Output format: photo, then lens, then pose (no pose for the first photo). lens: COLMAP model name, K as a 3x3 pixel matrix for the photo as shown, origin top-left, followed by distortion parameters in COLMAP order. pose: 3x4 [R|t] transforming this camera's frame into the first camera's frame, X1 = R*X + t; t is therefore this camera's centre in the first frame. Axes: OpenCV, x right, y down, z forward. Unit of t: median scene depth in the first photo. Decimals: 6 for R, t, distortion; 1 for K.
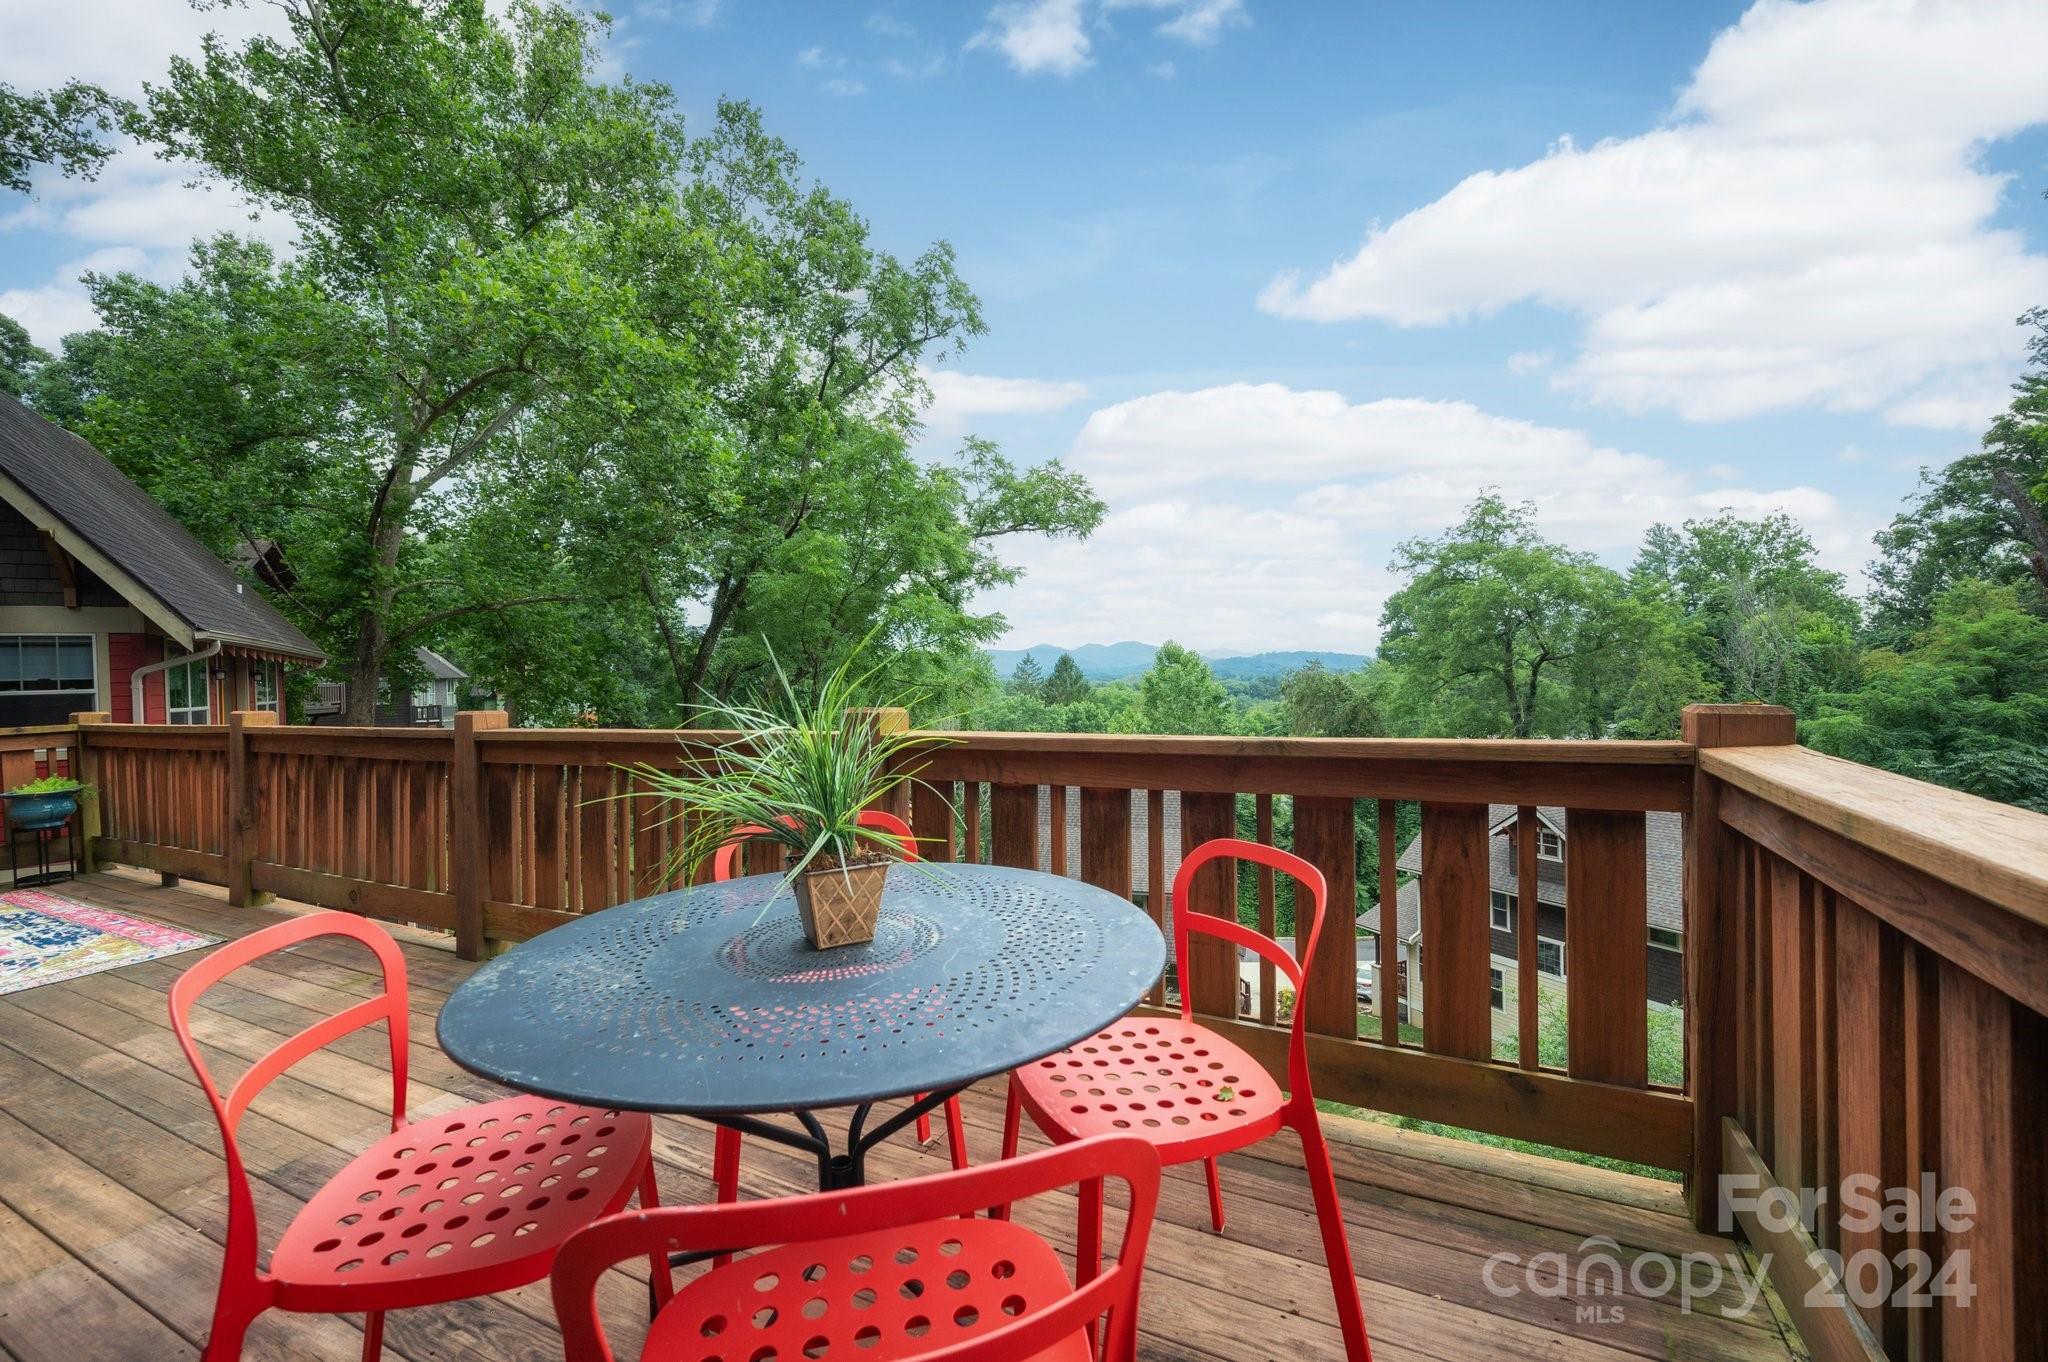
lens RADIAL K [[824.6, 0, 1065.7], [0, 824.6, 681.3], [0, 0, 1]] dist [0.000917, -0.000649]
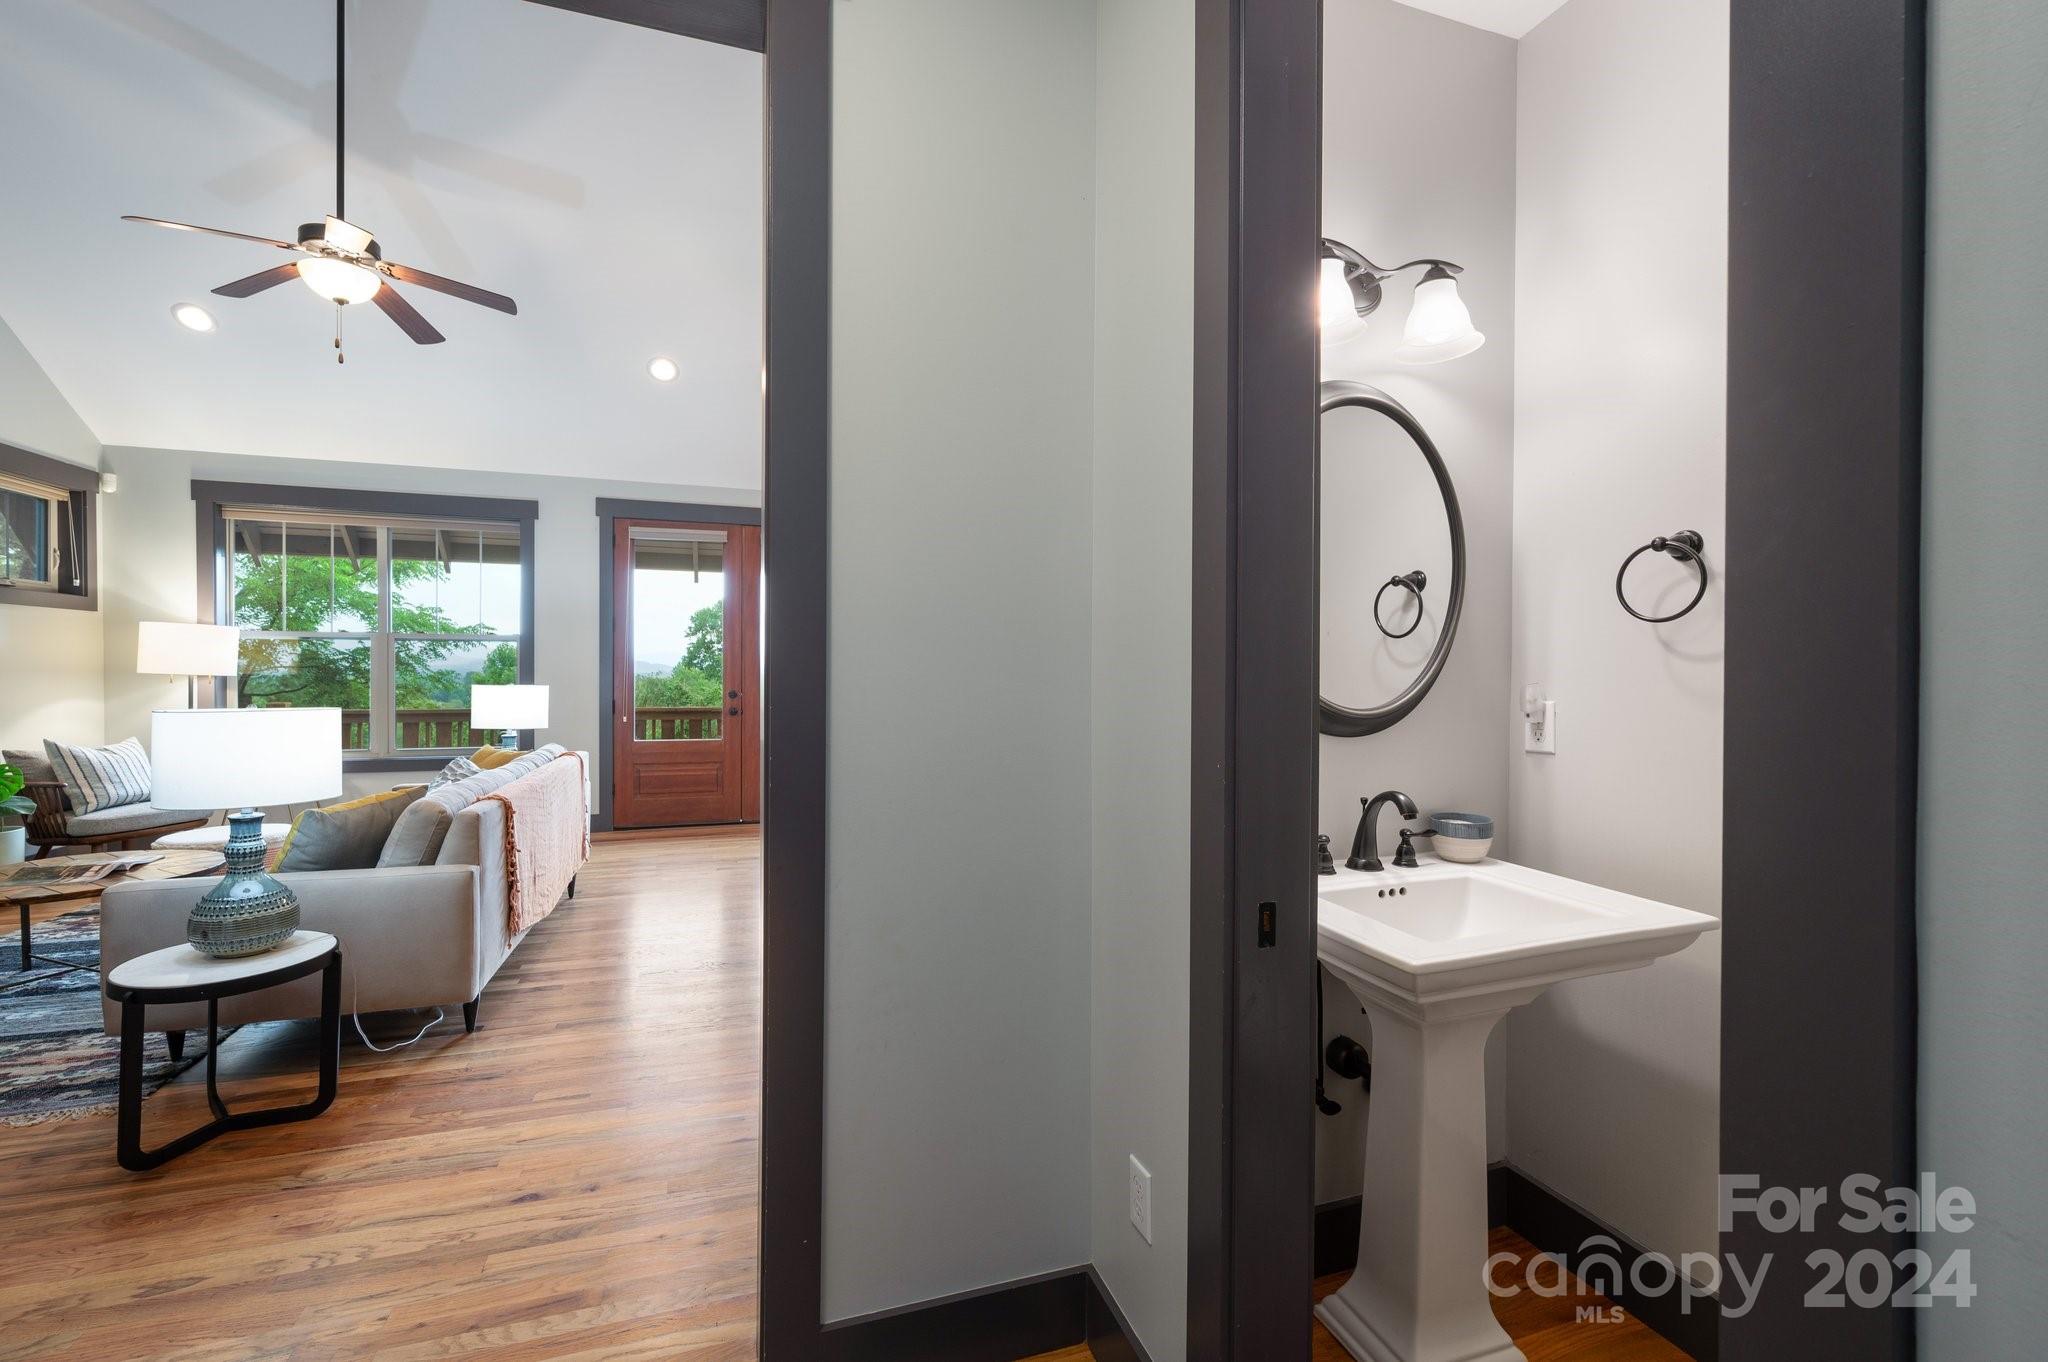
lens RADIAL K [[824.6, 0, 1025.4], [0, 824.6, 672.0], [0, 0, 1]] dist [0.000917, -0.000649]
pose [[0.681235, 0.030389, 0.731434, -0.183556], [-0.017743, 0.999530, -0.025003, -0.000873], [-0.731850, 0.004055, 0.681454, -0.132079]]
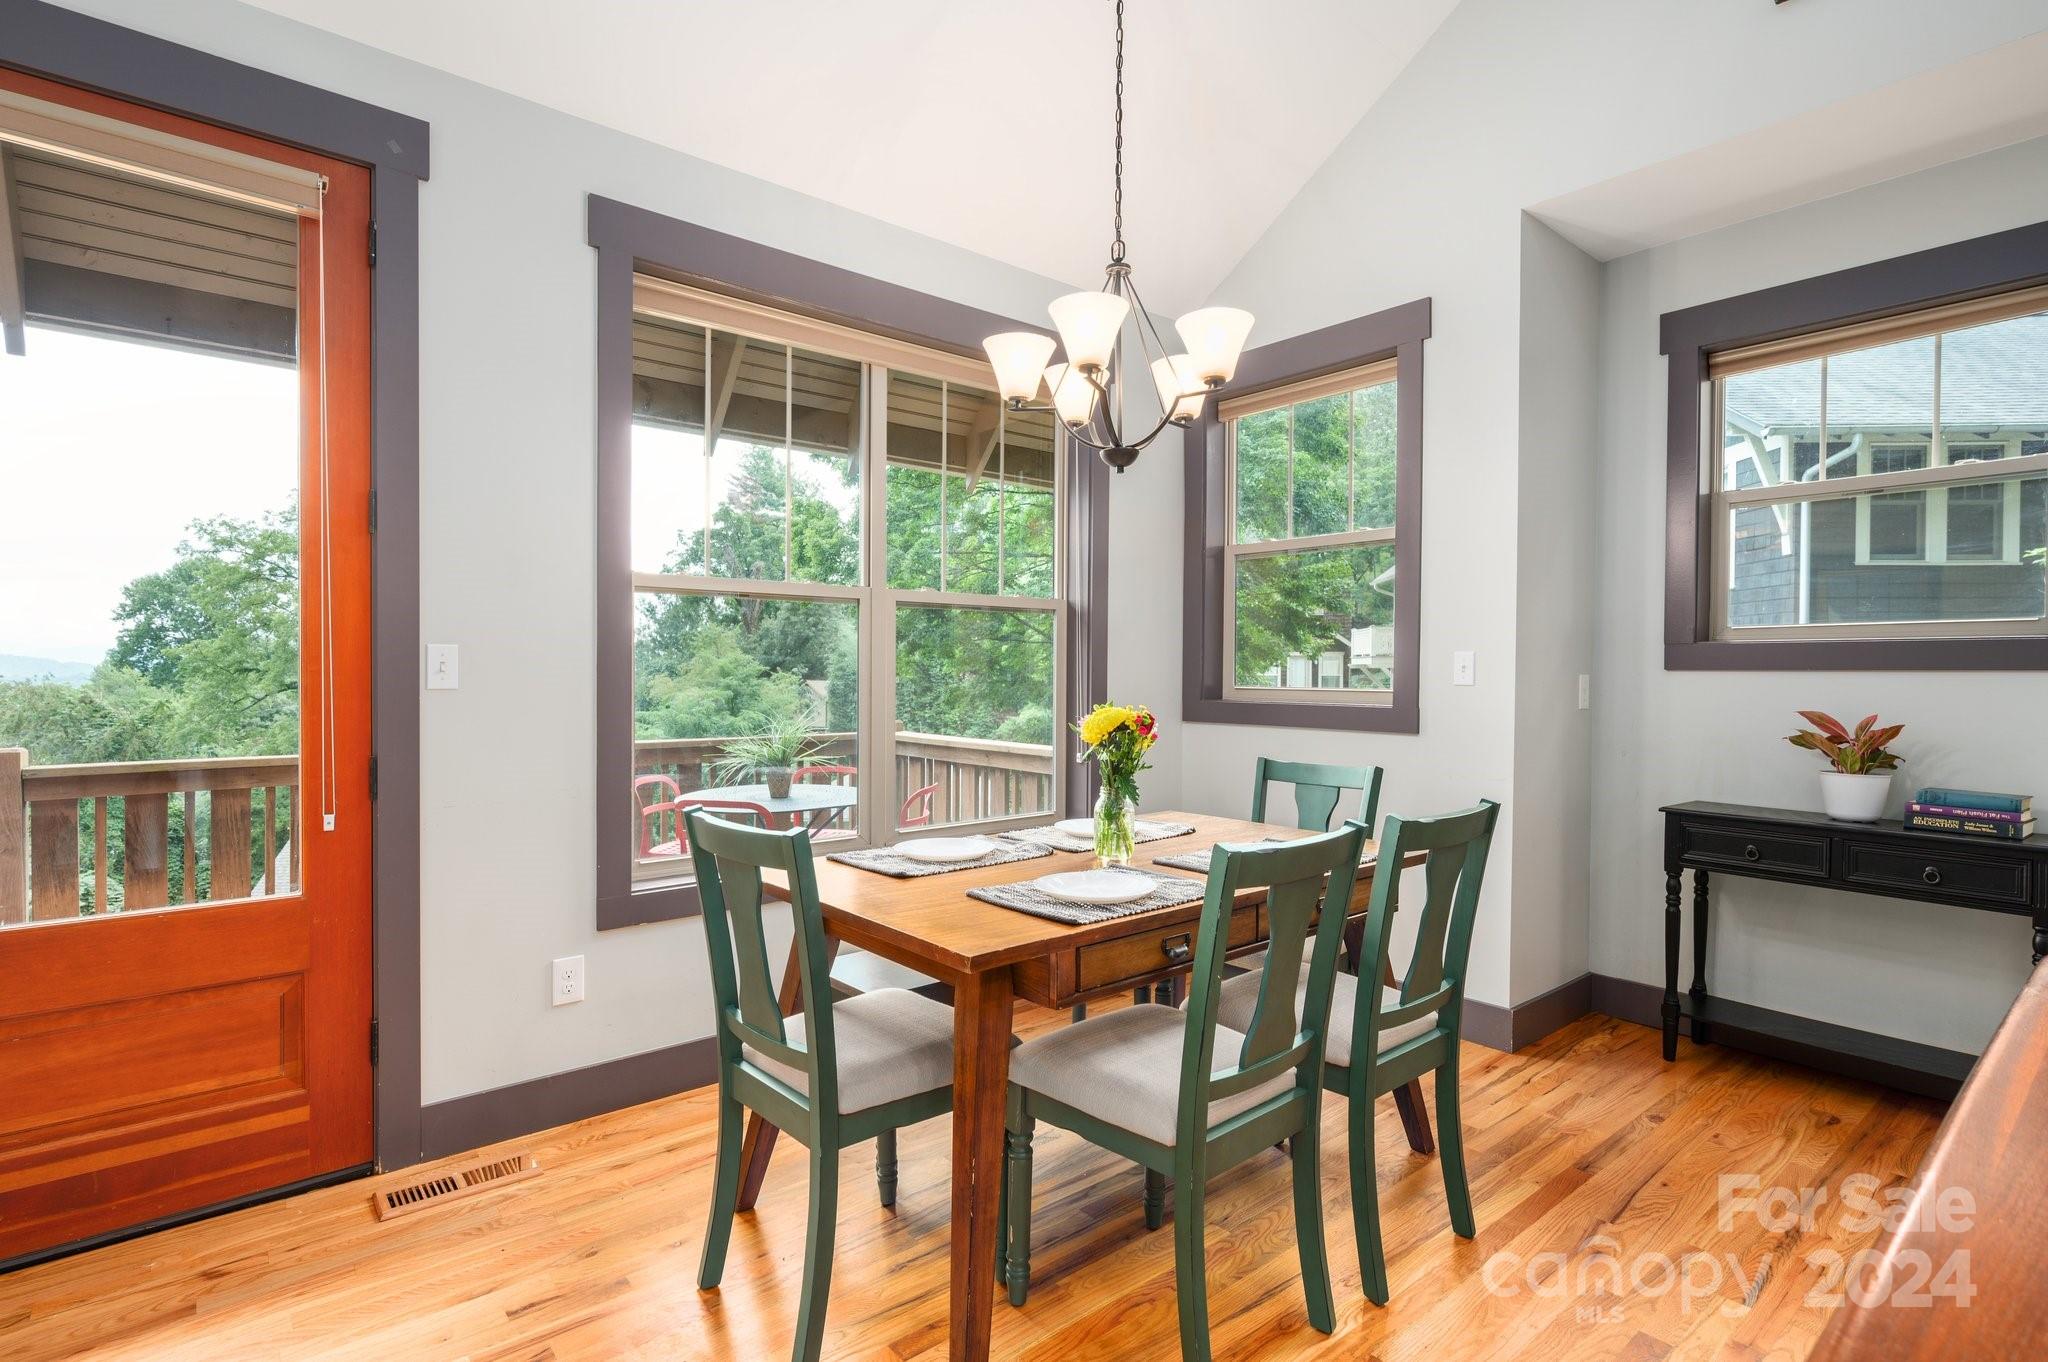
lens RADIAL K [[974.7, 0, 1014.6], [0, 974.7, 681.7], [0, 0, 1]] dist [-0.006459, 0.000112]
pose [[0.391456, 0.020447, 0.919969, -0.126246], [-0.004964, 0.999785, -0.020109, -0.002137], [-0.920183, 0.003305, 0.391474, -0.051436]]
